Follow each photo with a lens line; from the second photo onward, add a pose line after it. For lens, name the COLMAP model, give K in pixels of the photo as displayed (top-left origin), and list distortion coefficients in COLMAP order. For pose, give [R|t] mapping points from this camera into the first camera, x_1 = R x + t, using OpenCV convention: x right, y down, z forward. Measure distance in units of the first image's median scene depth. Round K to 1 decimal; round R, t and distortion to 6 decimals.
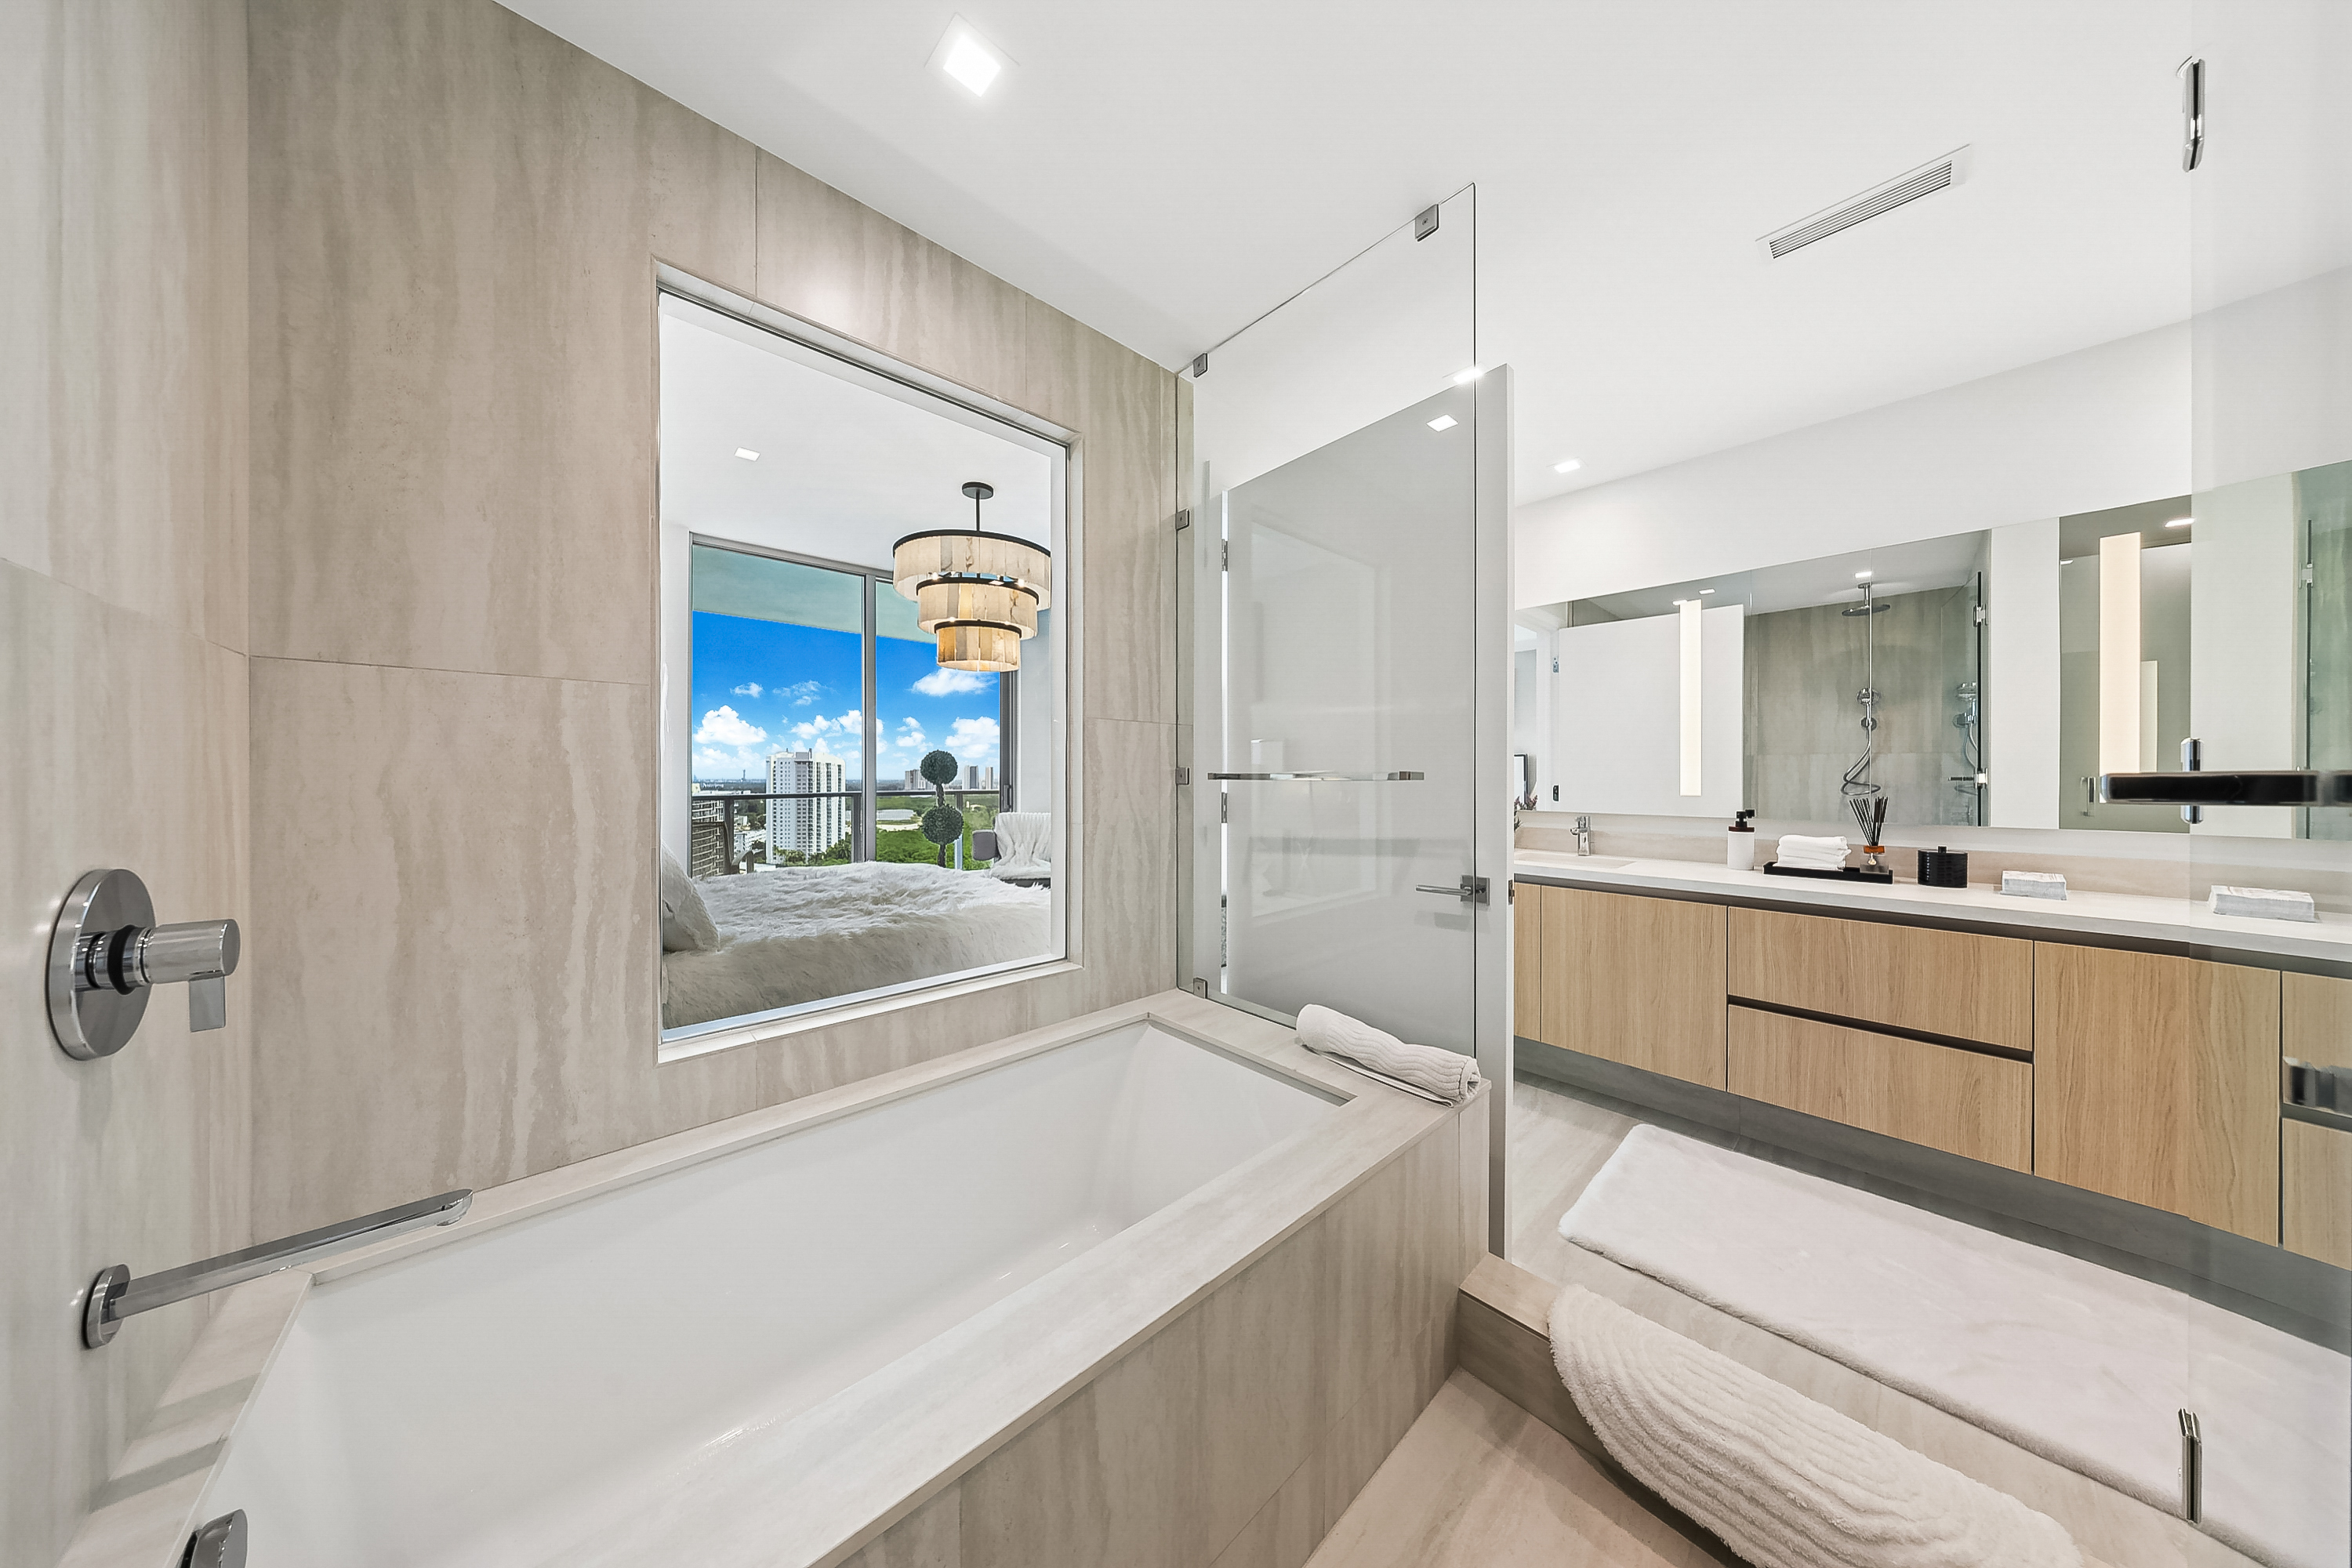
lens RADIAL K [[678.5, 0, 1186.3], [0, 678.5, 776.1], [0, 0, 1]] dist [0.009822, 0.000048]
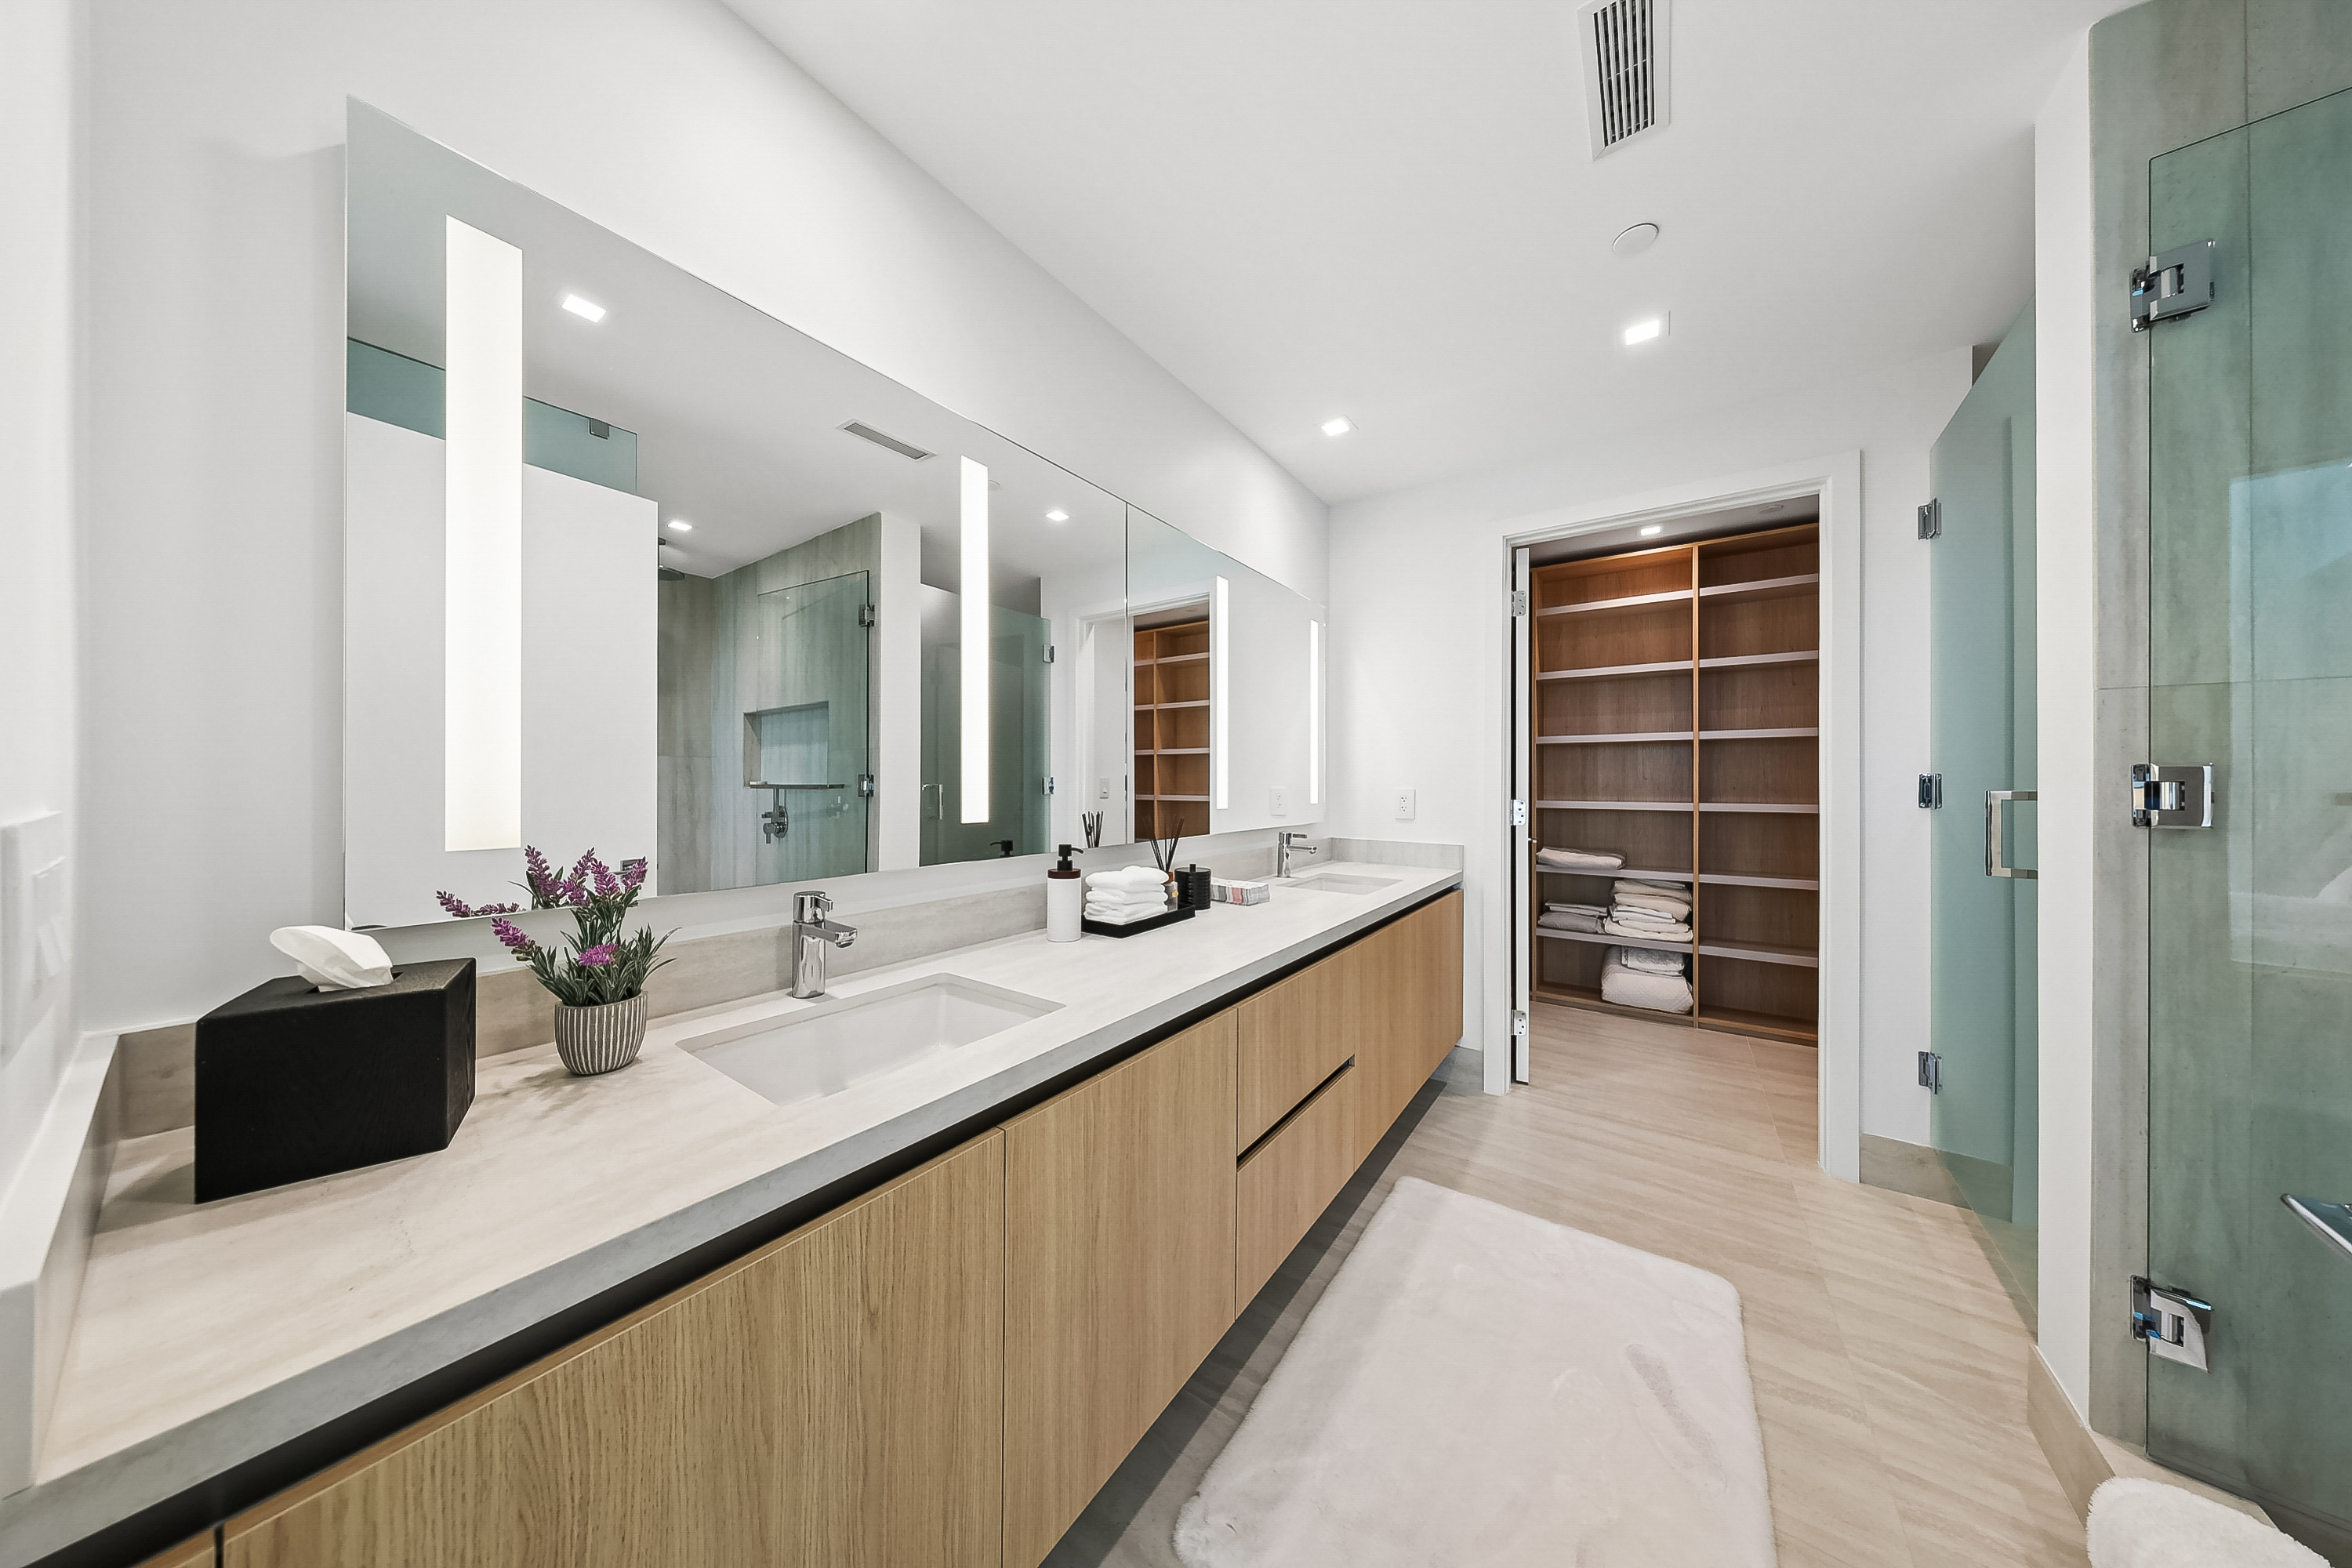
lens RADIAL K [[678.5, 0, 1170.3], [0, 678.5, 781.3], [0, 0, 1]] dist [0.009822, 0.000048]
pose [[-0.205493, 0.003634, 0.978652, 0.194439], [-0.000631, 0.999992, -0.003846, -0.003185], [-0.978658, -0.001408, -0.205490, 1.041114]]
